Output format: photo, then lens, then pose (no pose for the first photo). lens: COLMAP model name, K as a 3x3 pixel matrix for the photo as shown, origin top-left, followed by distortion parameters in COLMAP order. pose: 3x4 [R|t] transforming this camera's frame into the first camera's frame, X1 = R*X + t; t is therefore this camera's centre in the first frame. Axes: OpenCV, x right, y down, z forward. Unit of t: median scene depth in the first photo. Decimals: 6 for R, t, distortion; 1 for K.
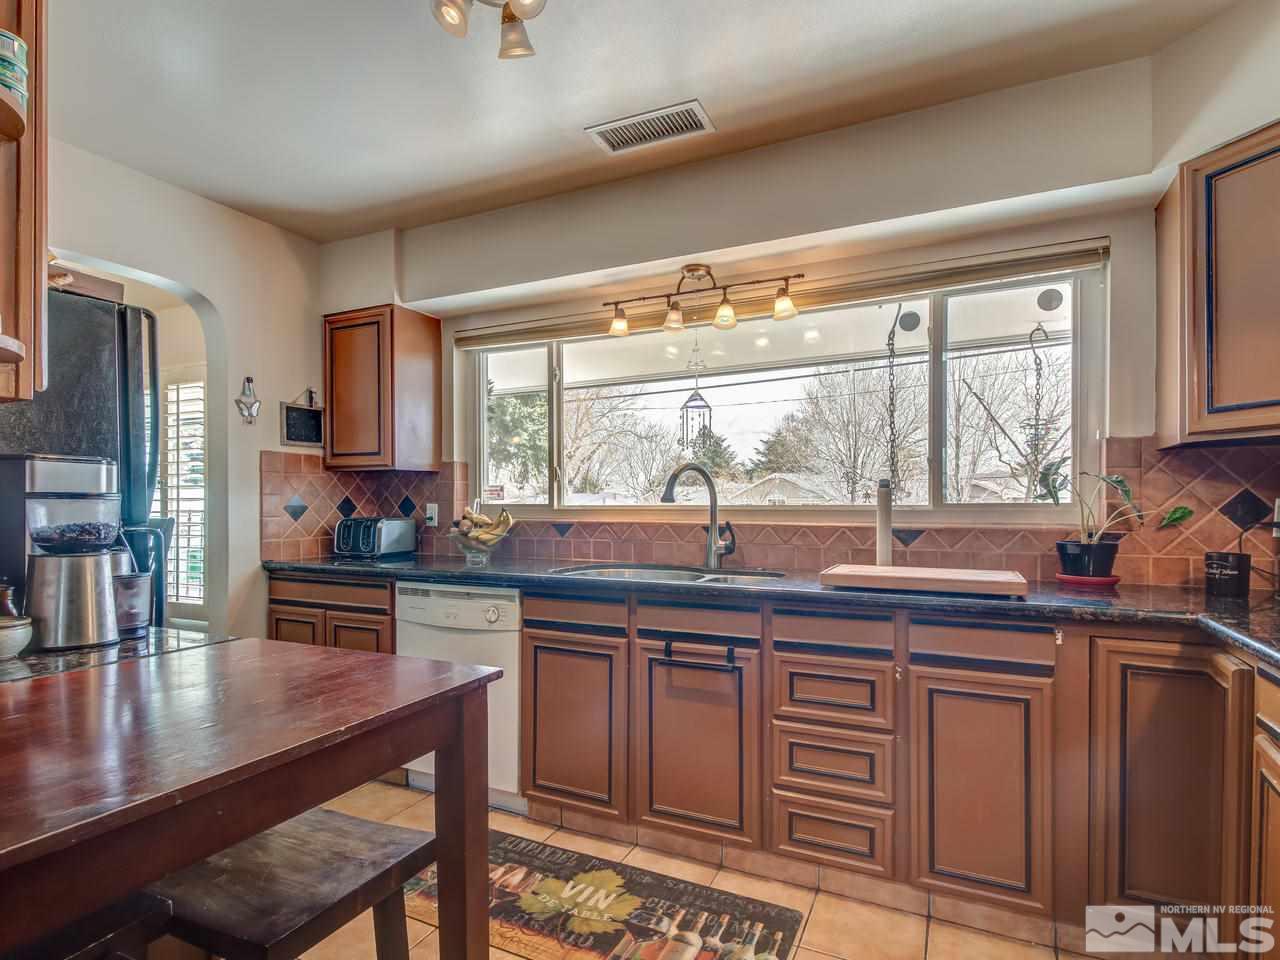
lens RADIAL K [[665.4, 0, 638.9], [0, 665.4, 509.5], [0, 0, 1]] dist [0.020571, -0.014335]
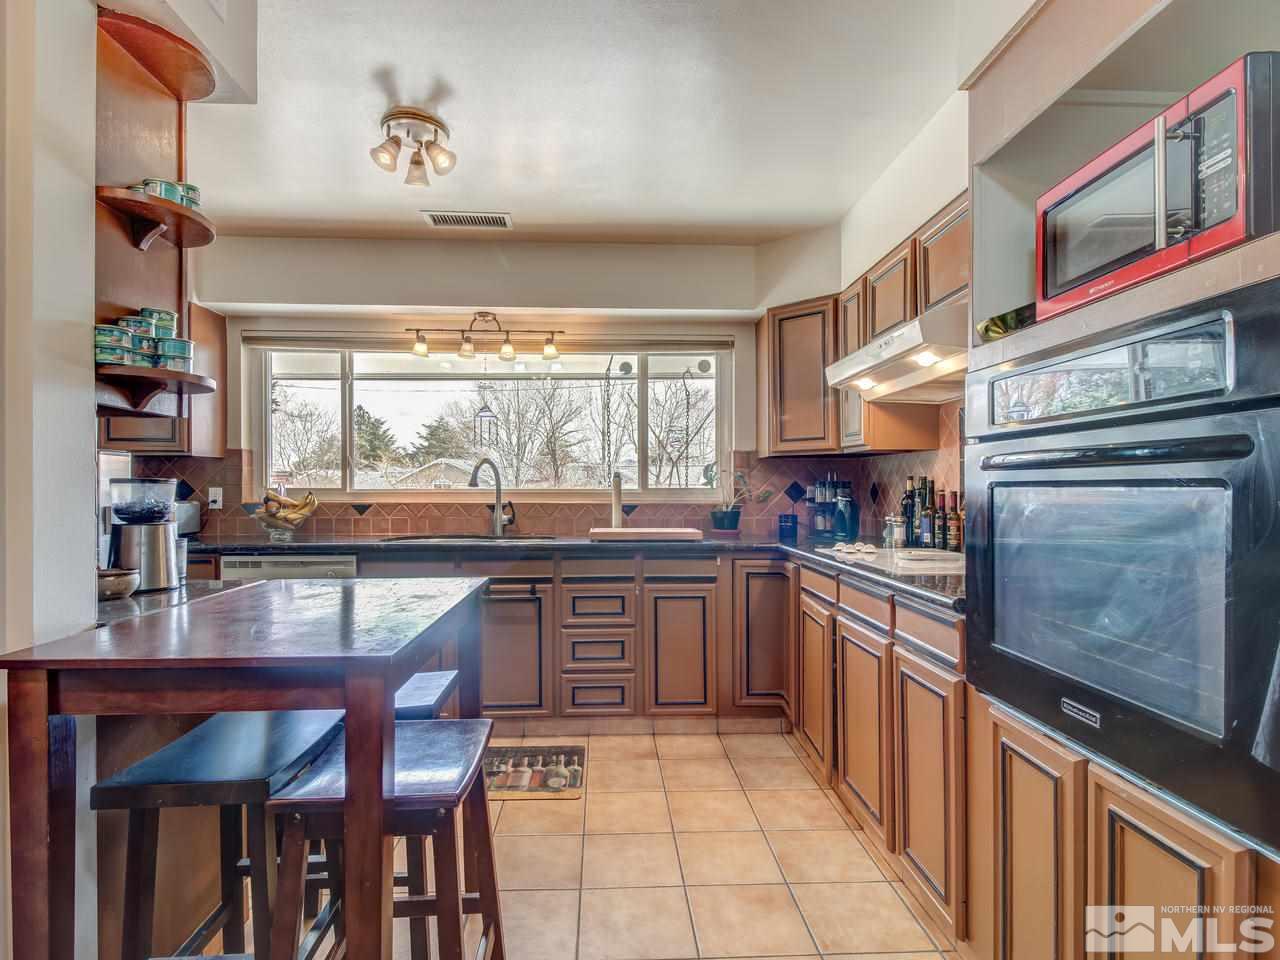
lens RADIAL K [[665.4, 0, 624.7], [0, 665.4, 479.7], [0, 0, 1]] dist [0.020571, -0.014335]
pose [[0.883432, 0.007981, 0.468491, -0.360201], [0.002360, 0.999766, -0.021482, 0.005079], [-0.468553, 0.020084, 0.883207, -0.391891]]
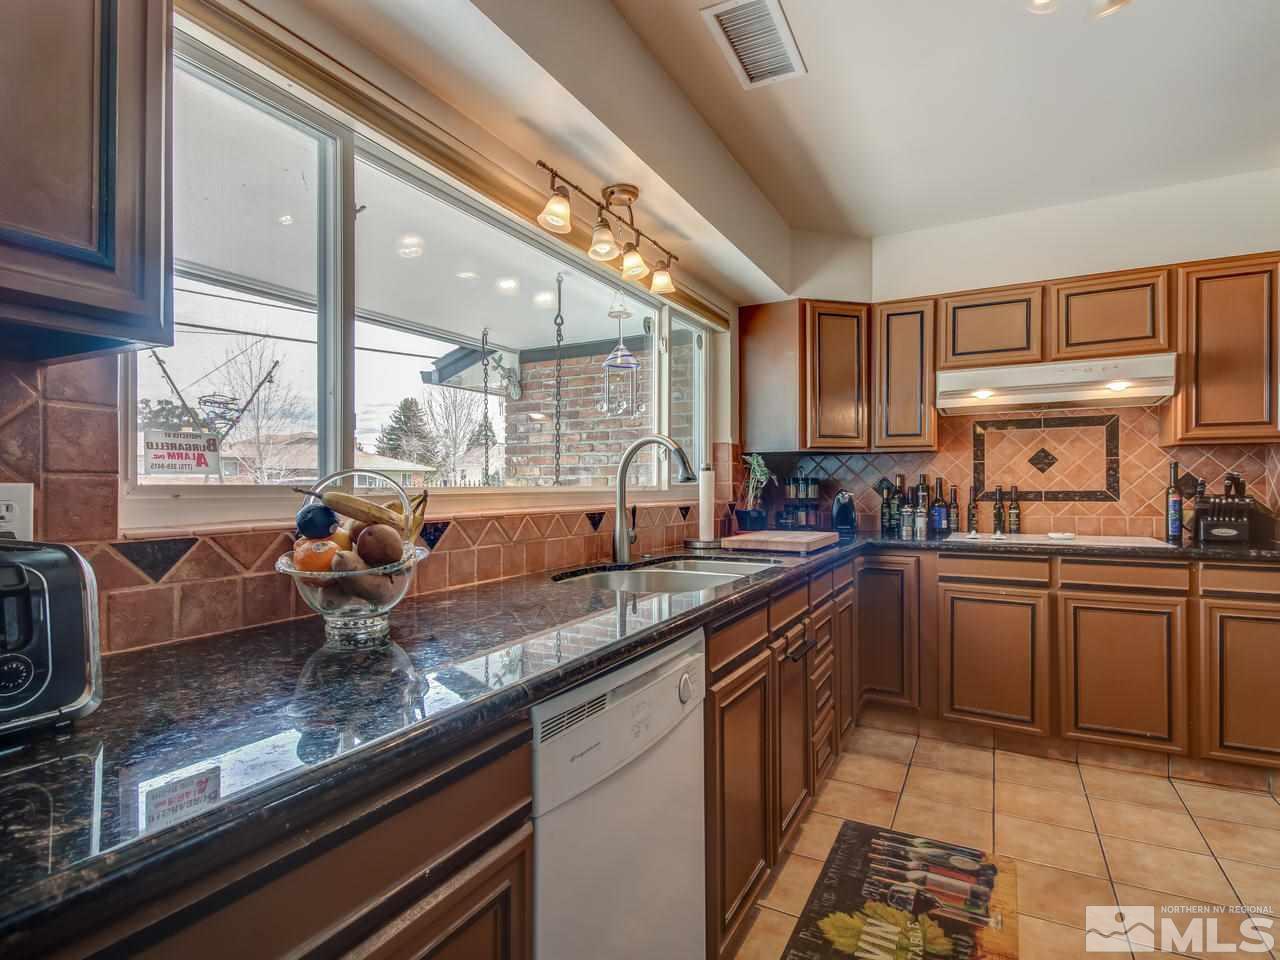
lens RADIAL K [[665.4, 0, 618.2], [0, 665.4, 489.9], [0, 0, 1]] dist [0.020571, -0.014335]
pose [[0.063769, -0.002717, 0.997961, -0.858251], [0.015179, 0.999883, 0.001752, -0.004191], [-0.997849, 0.015036, 0.063802, 1.147018]]
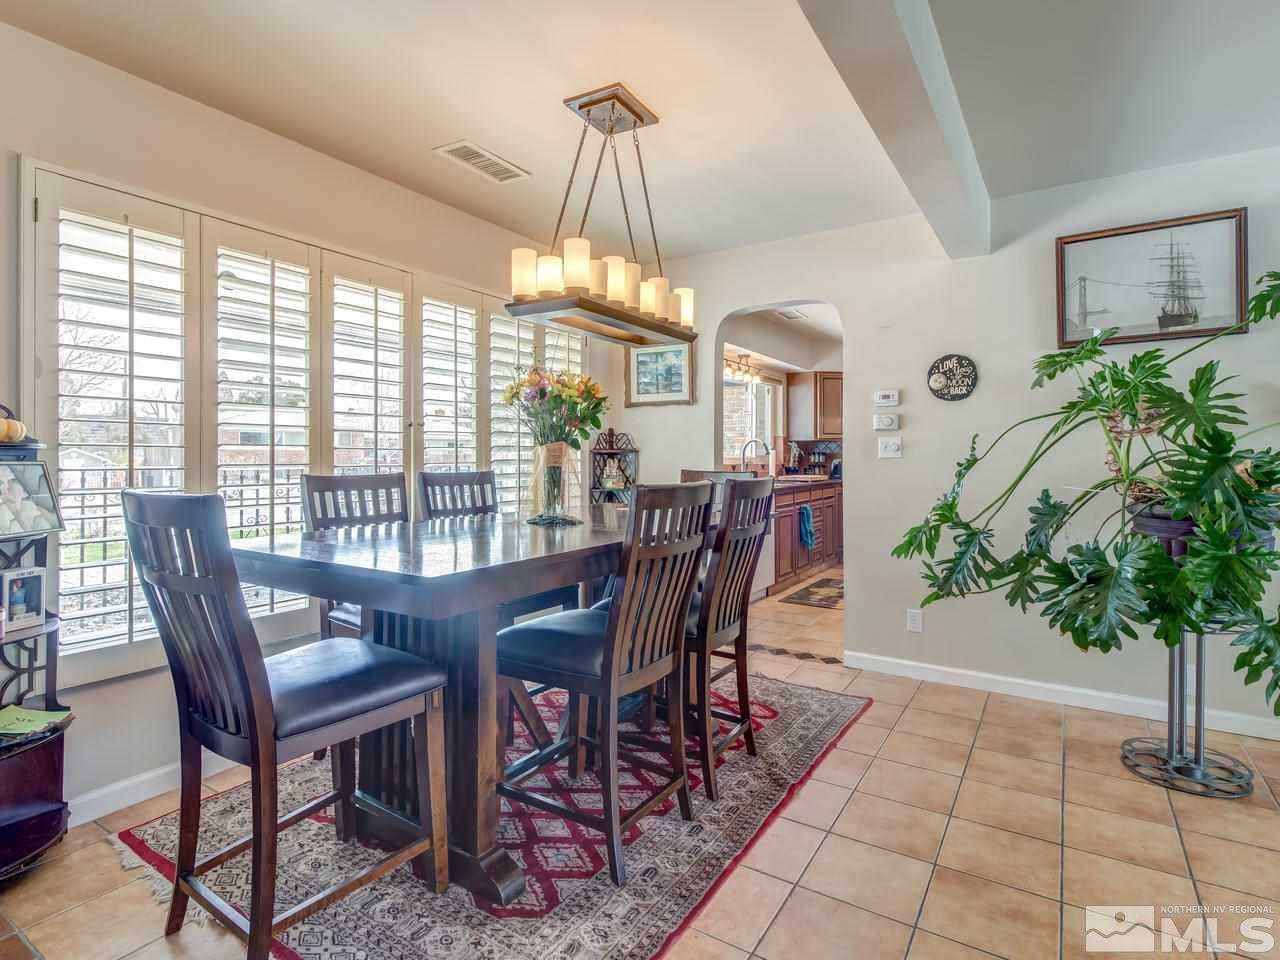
lens RADIAL K [[665.4, 0, 629.4], [0, 665.4, 467.1], [0, 0, 1]] dist [0.020571, -0.014335]
pose [[0.127328, -0.008594, 0.991823, -2.717772], [0.015838, 0.999853, 0.006630, 0.014205], [-0.991734, 0.014864, 0.127445, 1.322345]]
